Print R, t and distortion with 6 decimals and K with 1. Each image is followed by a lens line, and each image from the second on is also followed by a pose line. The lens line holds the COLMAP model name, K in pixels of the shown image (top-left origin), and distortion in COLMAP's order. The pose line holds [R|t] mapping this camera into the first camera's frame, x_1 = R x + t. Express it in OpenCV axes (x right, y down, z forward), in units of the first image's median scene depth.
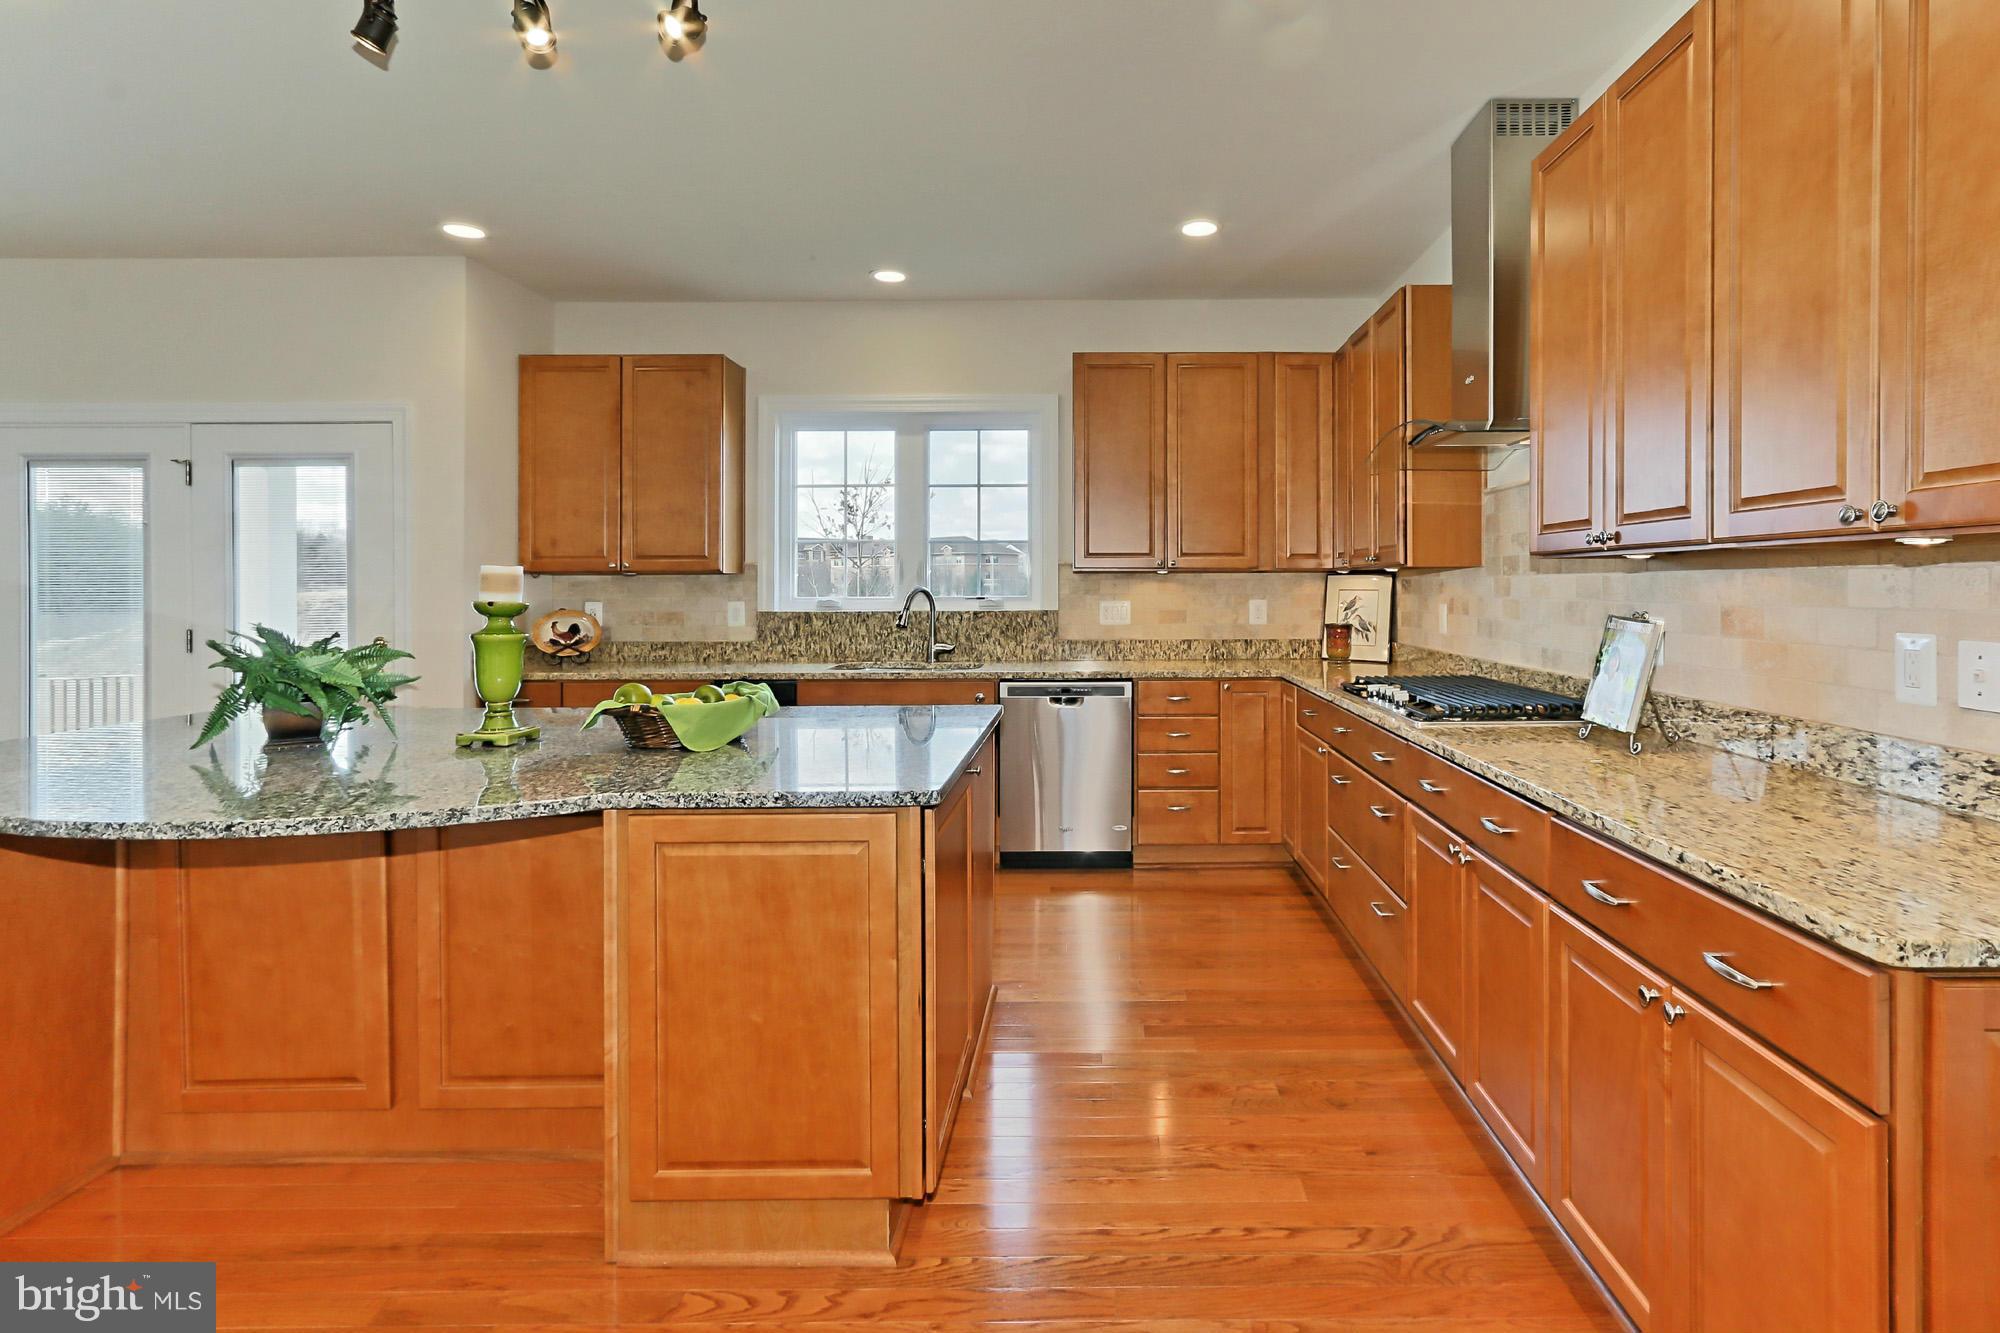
lens RADIAL K [[954.7, 0, 1024.0], [0, 954.7, 588.2], [0, 0, 1]] dist [0.003794, 0.001310]
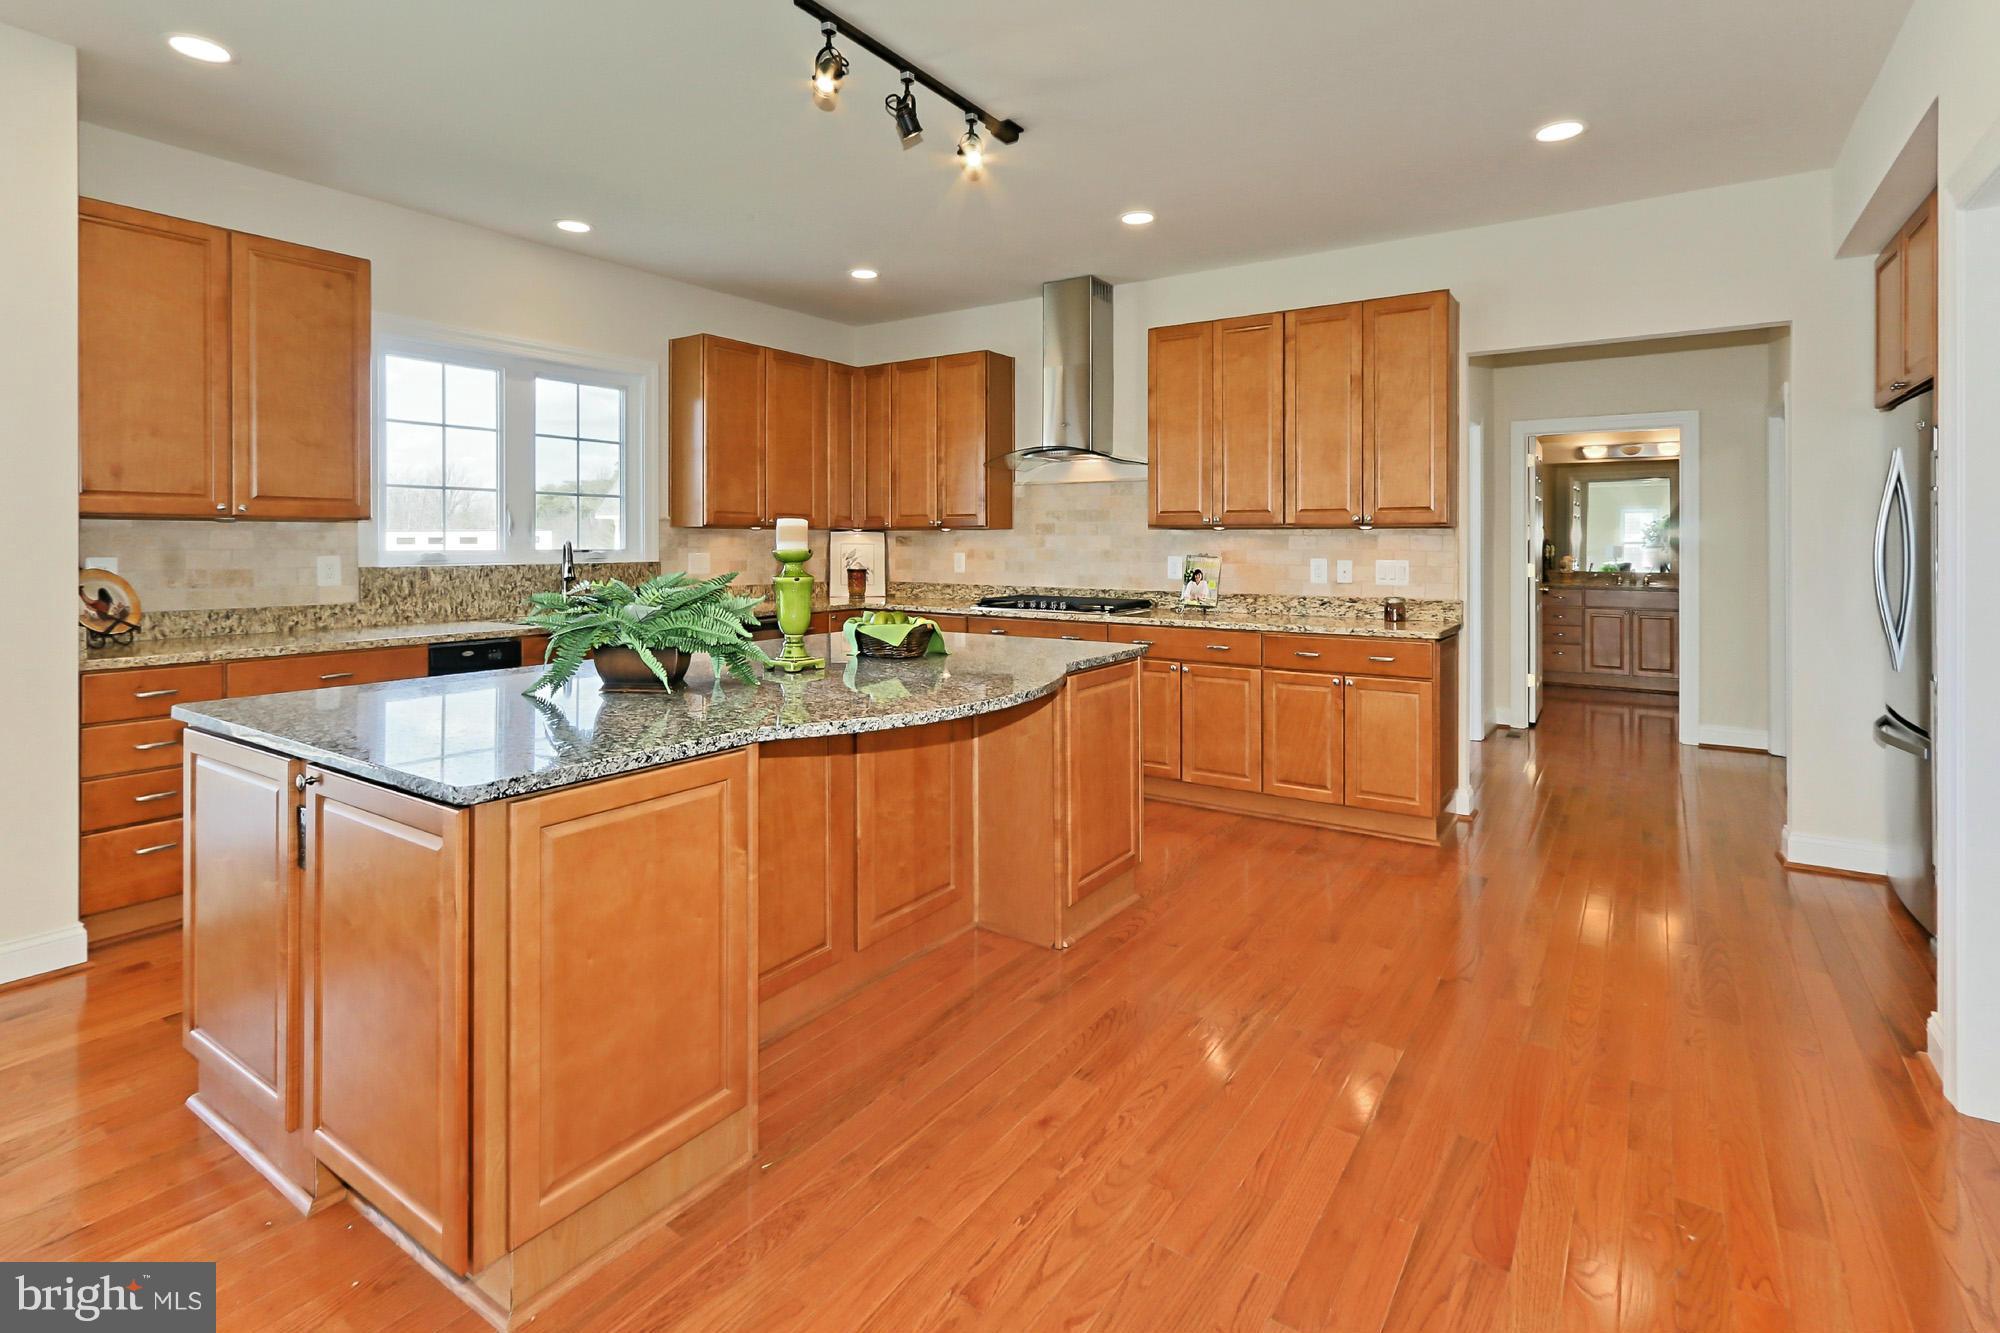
lens RADIAL K [[1003.4, 0, 987.0], [0, 1003.4, 543.2], [0, 0, 1]] dist [-0.000632, 0.000077]
pose [[0.551691, 0.004261, 0.834038, -0.710611], [-0.002916, 0.999991, -0.003179, 0.004704], [-0.834044, -0.000678, 0.551698, 0.060721]]
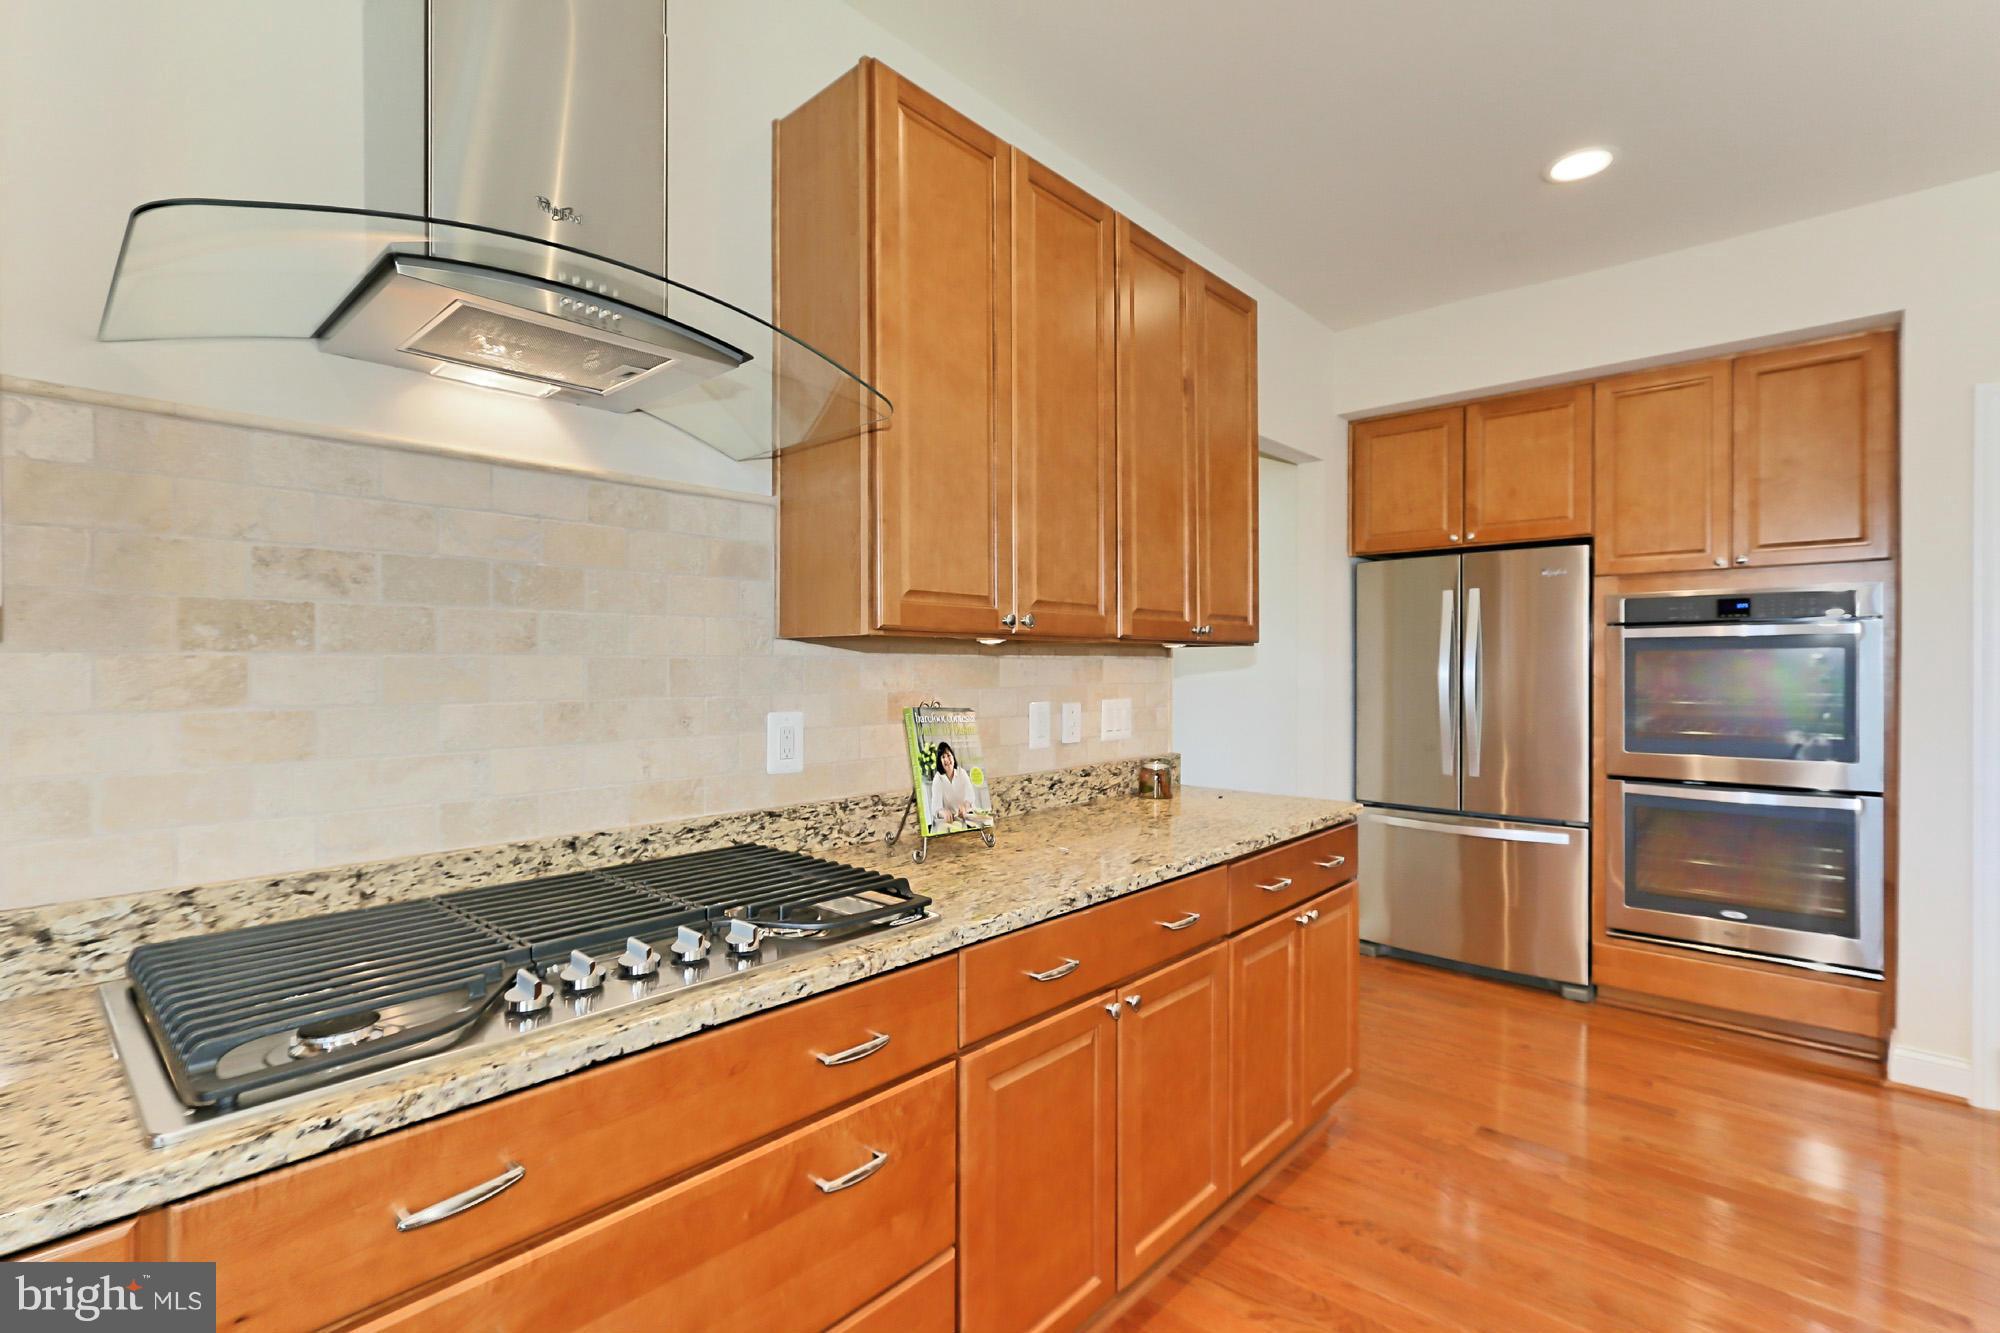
lens RADIAL K [[896.4, 0, 953.6], [0, 896.4, 670.3], [0, 0, 1]] dist [0.007749, 0.001263]
pose [[-0.751776, 0.000288, 0.659419, 0.031516], [0.005743, 0.999965, 0.006110, -0.004167], [-0.659394, 0.008380, -0.751751, 0.732351]]
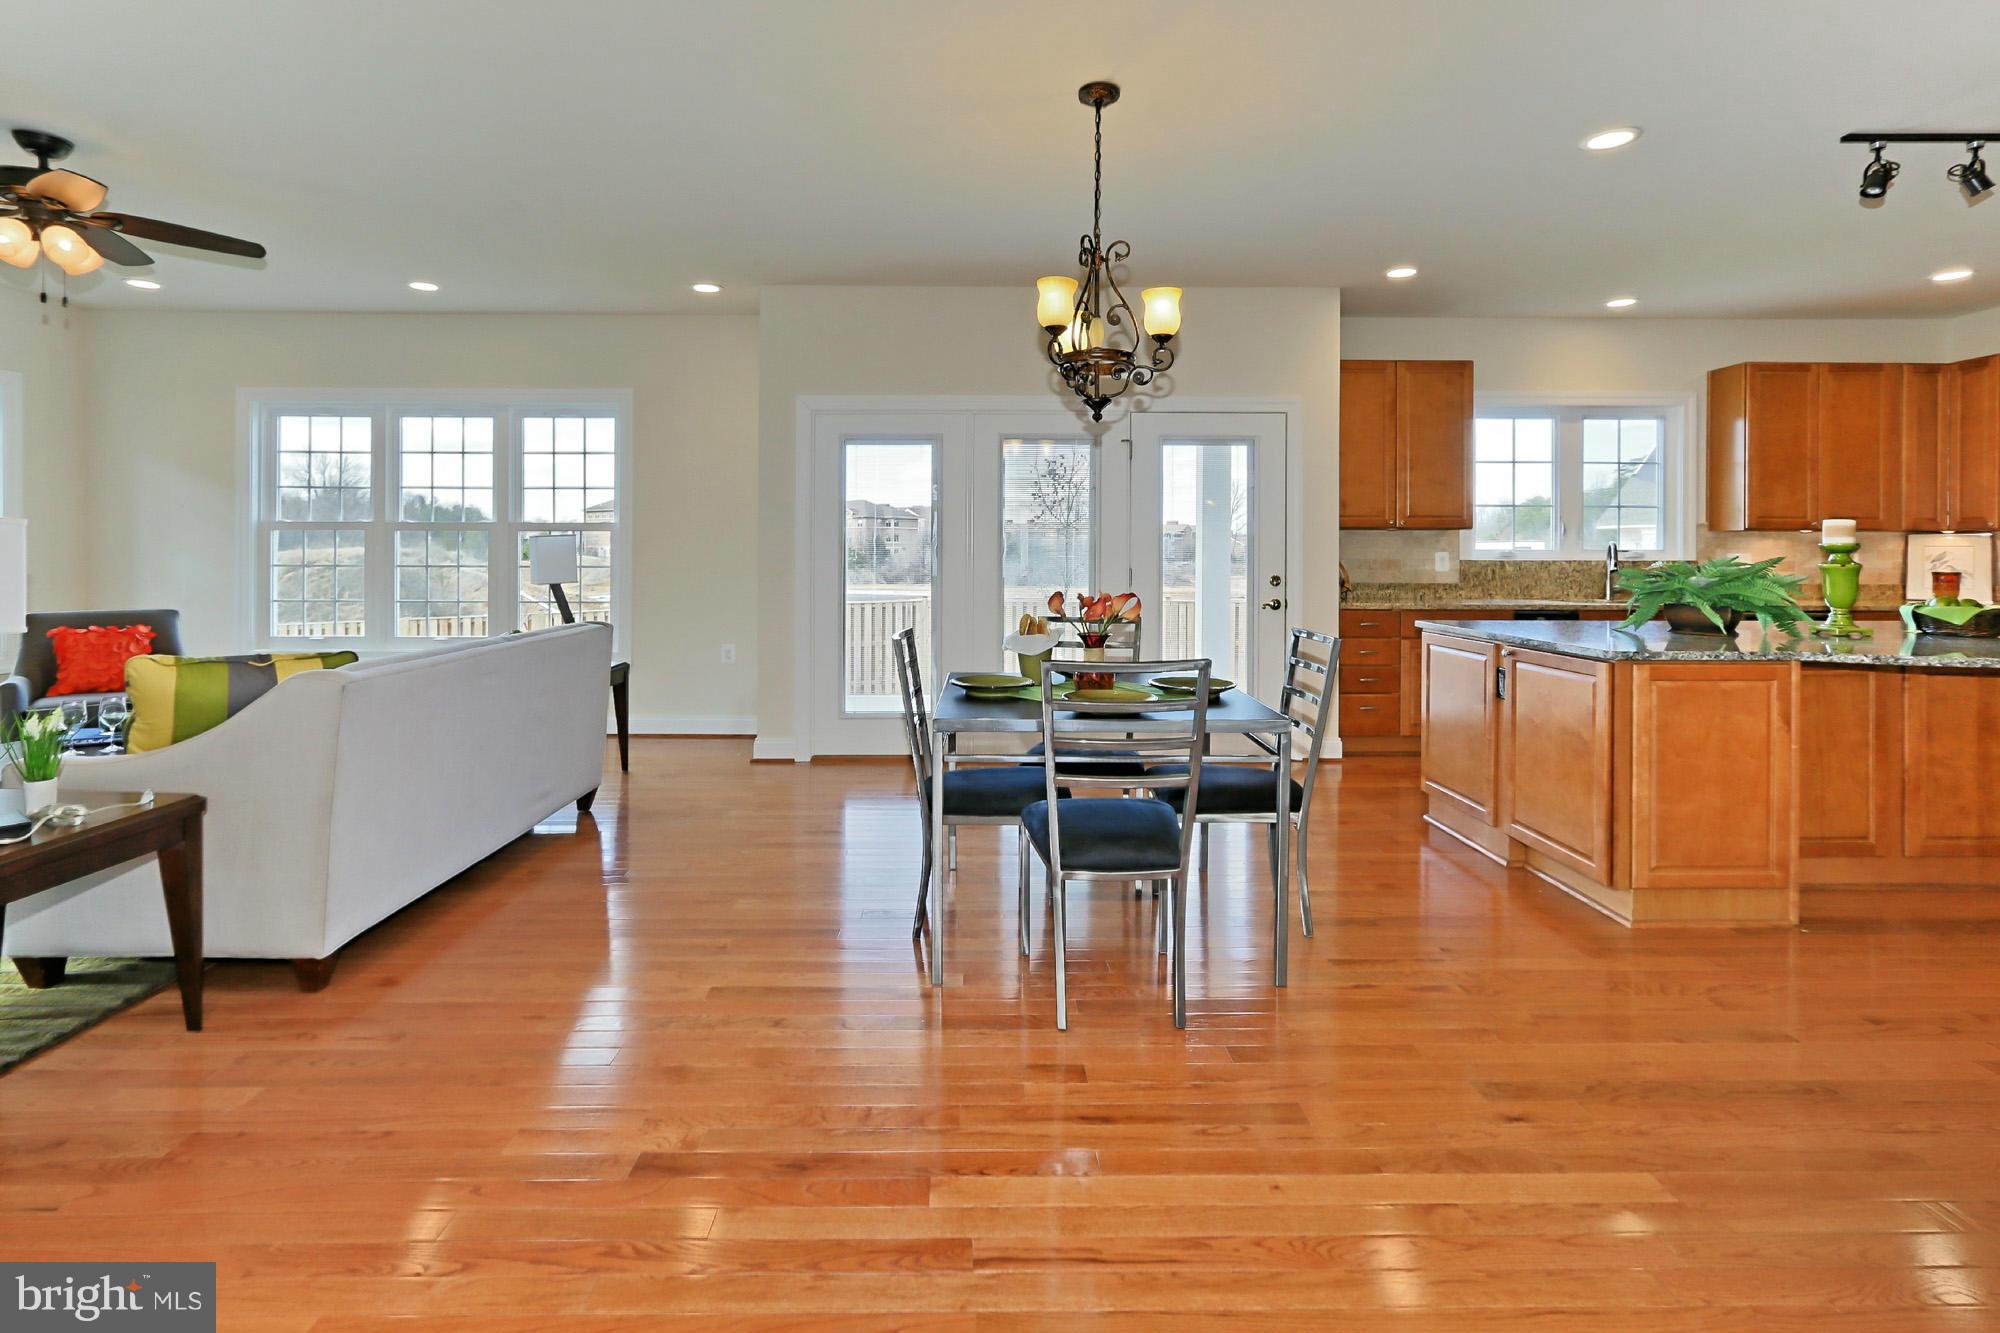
lens RADIAL K [[954.7, 0, 928.4], [0, 954.7, 554.7], [0, 0, 1]] dist [0.003794, 0.001310]
pose [[0.999867, 0.008400, 0.013999, -1.012454], [-0.008432, 0.999962, 0.002247, 0.020875], [-0.013980, -0.002365, 0.999899, -0.268658]]
